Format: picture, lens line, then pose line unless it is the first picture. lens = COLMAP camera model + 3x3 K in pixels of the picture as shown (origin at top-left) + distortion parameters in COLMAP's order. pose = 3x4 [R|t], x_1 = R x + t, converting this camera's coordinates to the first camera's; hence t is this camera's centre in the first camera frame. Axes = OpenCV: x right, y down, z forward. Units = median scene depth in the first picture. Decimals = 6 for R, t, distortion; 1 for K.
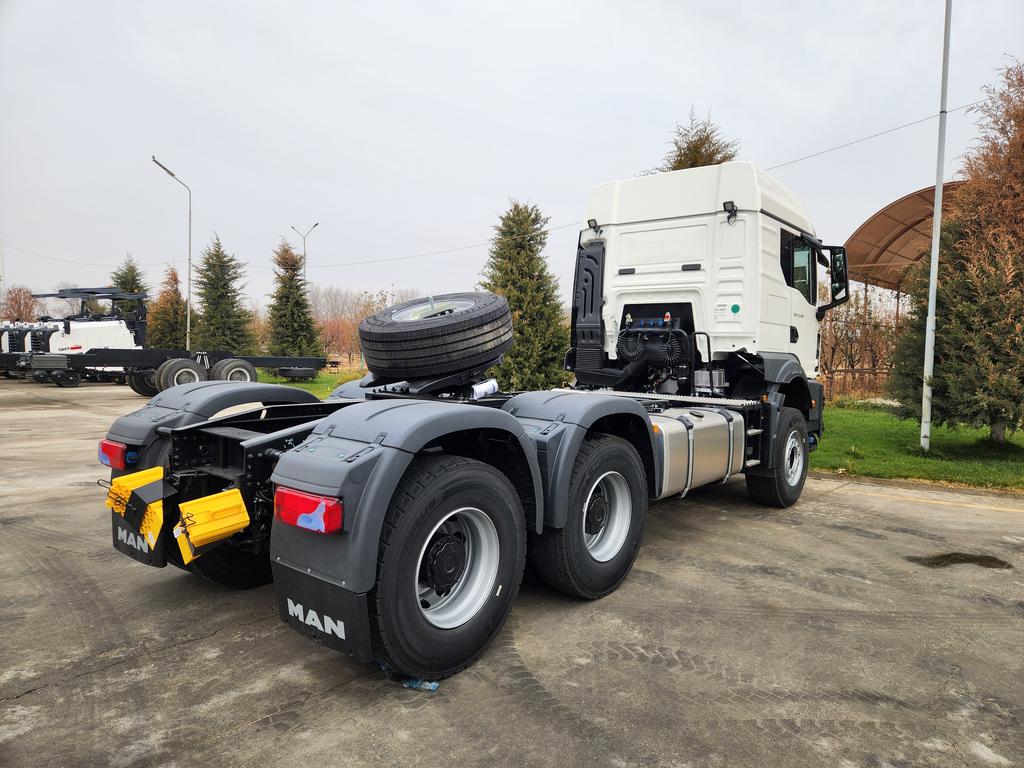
lens RADIAL K [[681.4, 0, 526.8], [0, 681.4, 383.8], [0, 0, 1]] dist [0.054410, -0.029228]
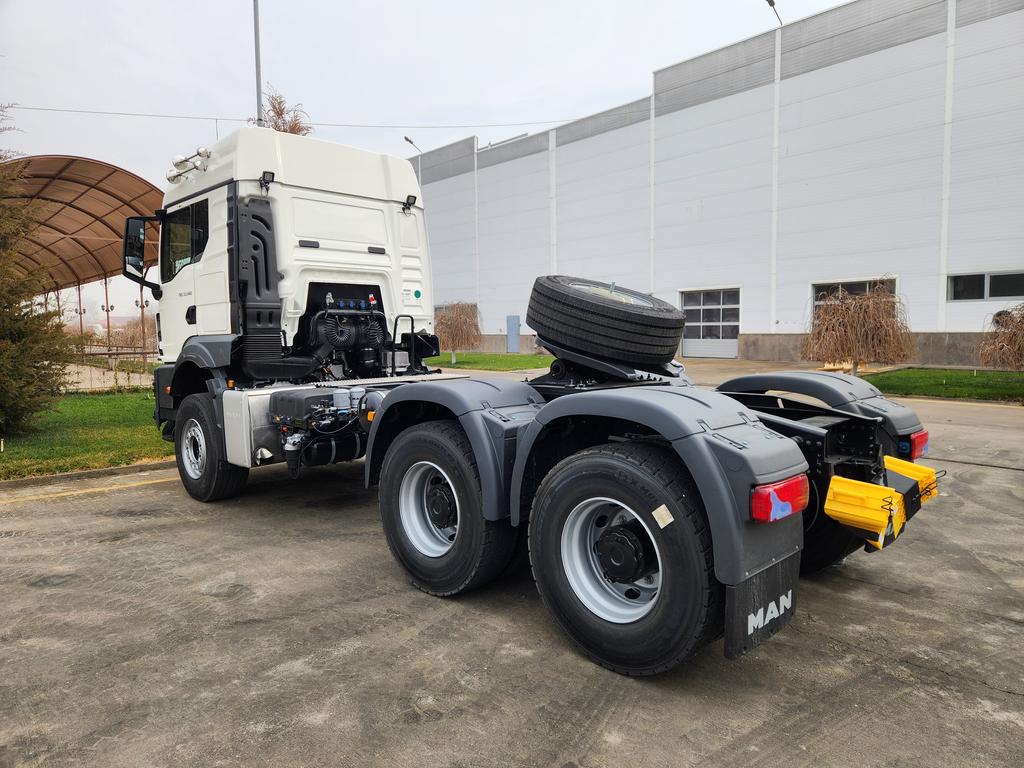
lens RADIAL K [[681.4, 0, 526.8], [0, 681.4, 383.8], [0, 0, 1]] dist [0.054410, -0.029228]
pose [[0.088215, -0.099645, 0.991105, -1.153698], [0.067002, 0.993324, 0.093904, -0.083205], [-0.993845, 0.058122, 0.094303, 1.059141]]
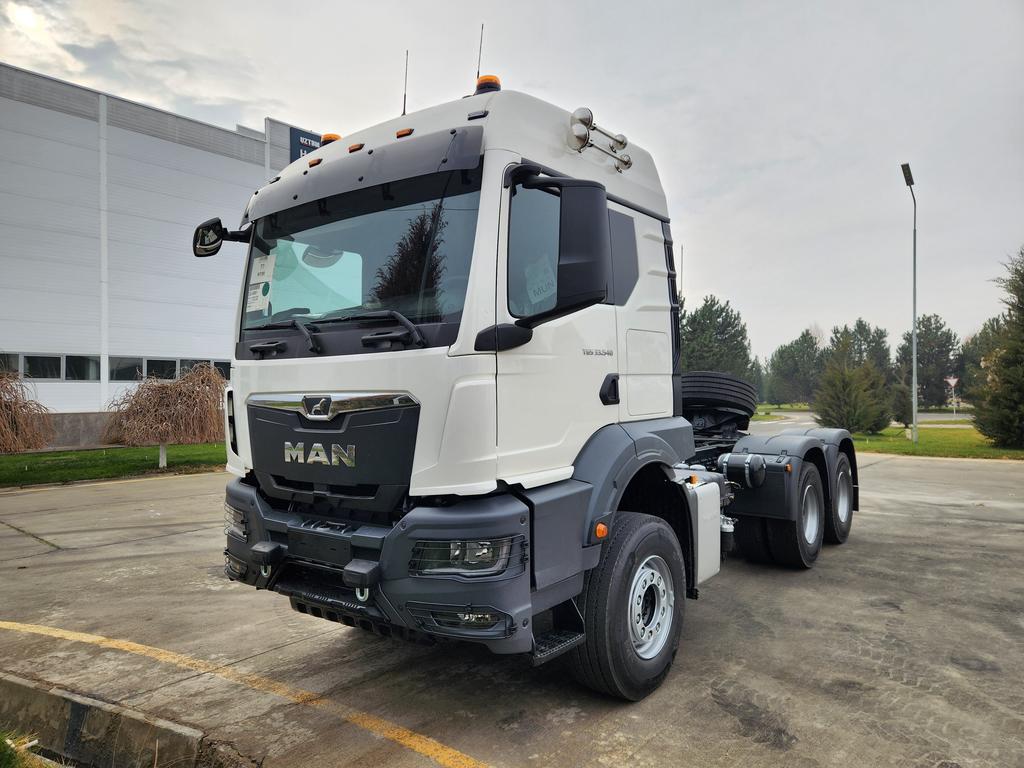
lens RADIAL K [[681.4, 0, 526.8], [0, 681.4, 383.8], [0, 0, 1]] dist [0.054410, -0.029228]
pose [[-0.999389, -0.012353, -0.032697, 0.384291], [-0.013643, 0.999126, 0.039507, -0.178203], [0.032180, 0.039929, -0.998684, 2.752898]]
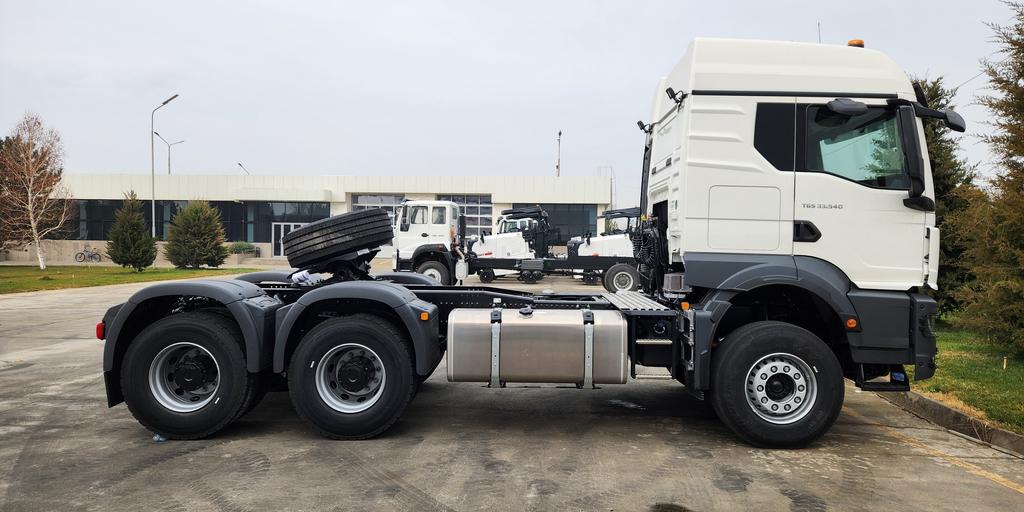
lens RADIAL K [[685.6, 0, 525.0], [0, 685.6, 261.7], [0, 0, 1]] dist [0.082344, -0.067856]
pose [[0.620589, 0.005776, -0.784115, 1.292826], [-0.042376, 0.998759, -0.026181, -0.004639], [0.782990, 0.049475, 0.620064, 0.422960]]
